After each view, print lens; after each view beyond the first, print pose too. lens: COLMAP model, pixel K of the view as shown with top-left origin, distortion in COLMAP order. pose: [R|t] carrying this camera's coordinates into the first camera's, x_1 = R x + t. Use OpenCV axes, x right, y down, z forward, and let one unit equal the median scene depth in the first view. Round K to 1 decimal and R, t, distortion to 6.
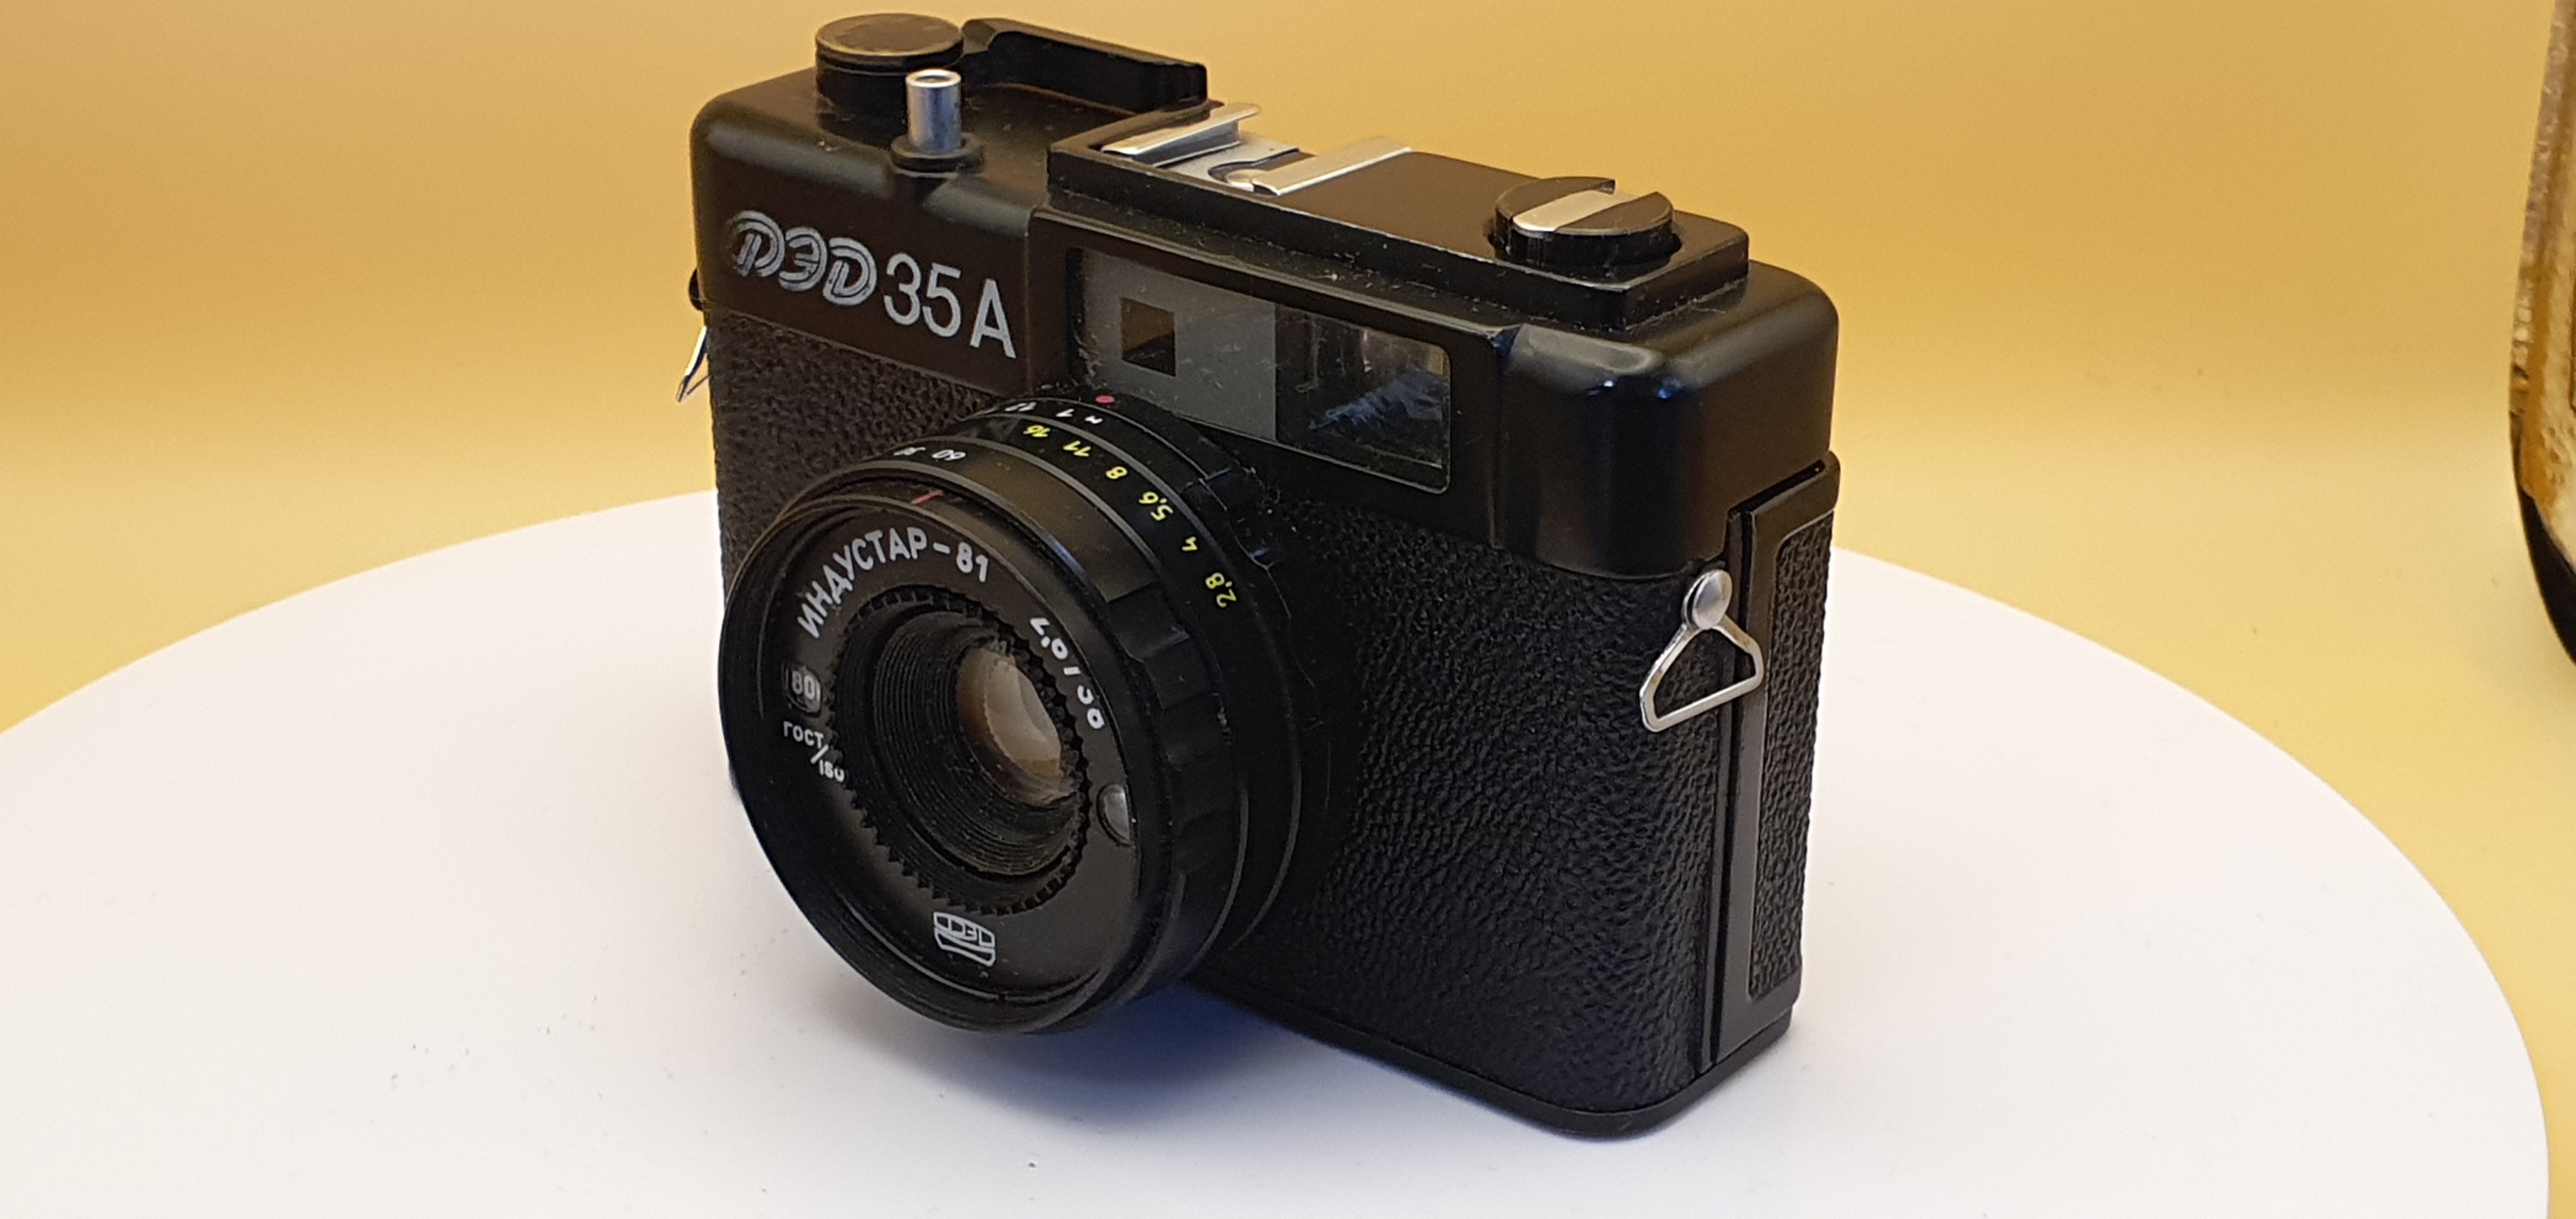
lens RADIAL K [[3810.0, 0, 1293.1], [0, 3810.0, 610.0], [0, 0, 1]] dist [0.461074, 0.000000]
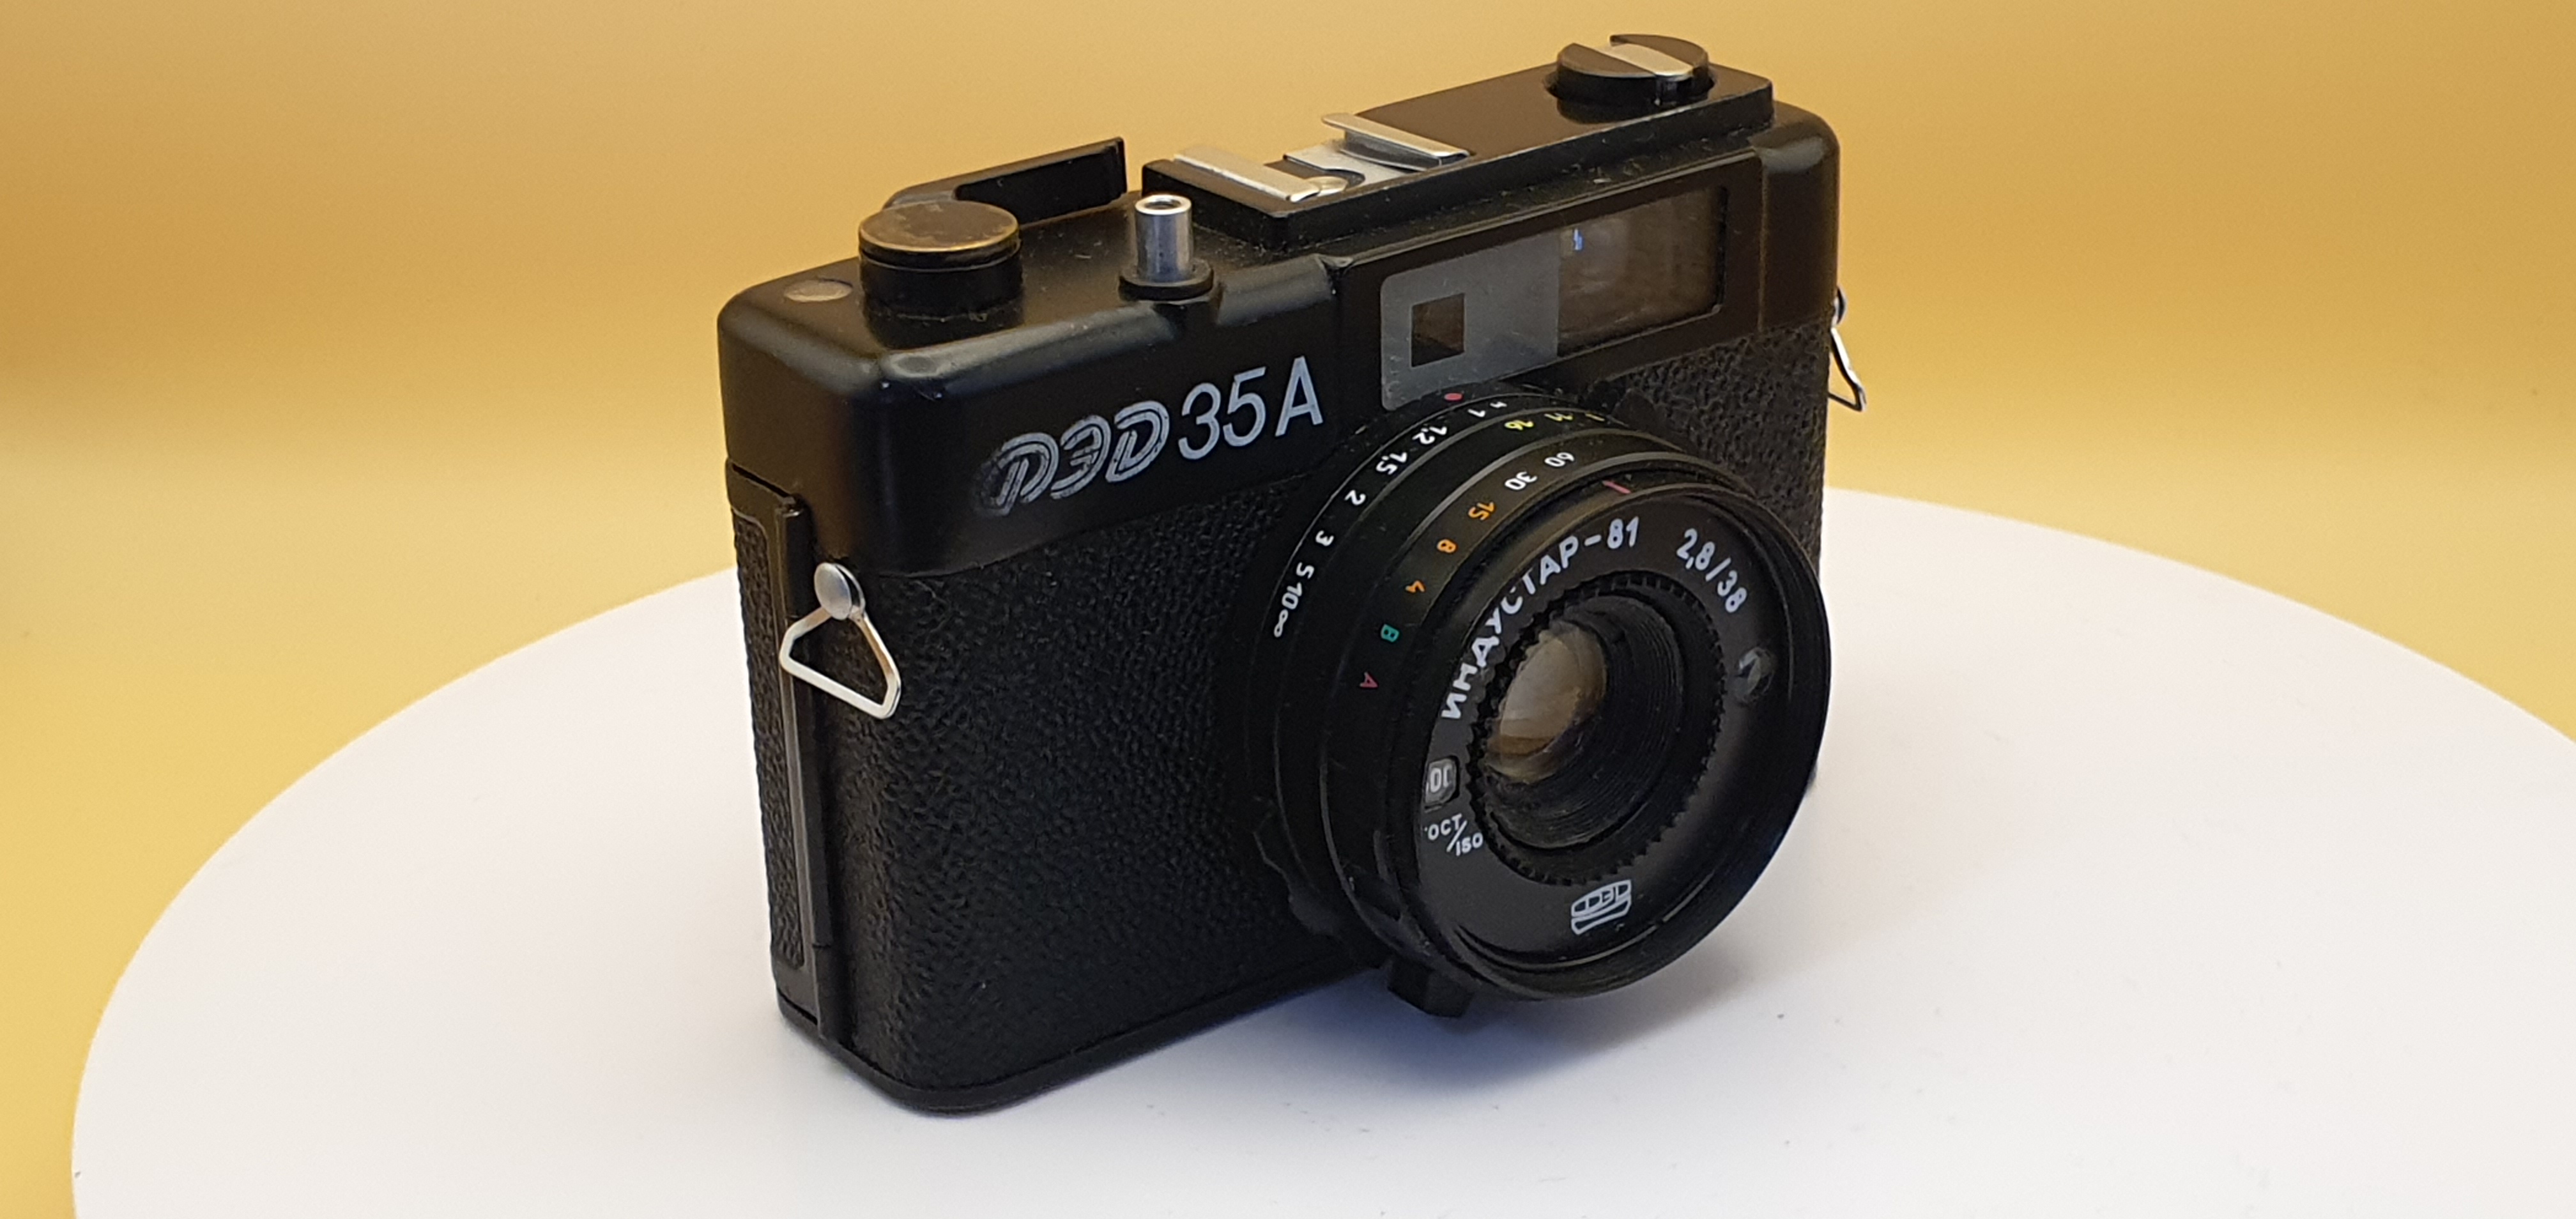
lens RADIAL K [[3810.0, 0, 1291.9], [0, 3810.0, 611.6], [0, 0, 1]] dist [0.461074, 0.000000]
pose [[0.239387, -0.397275, 0.885927, -0.978204], [0.414386, 0.866984, 0.276809, -0.302060], [-0.878054, 0.300851, 0.372169, 0.643660]]
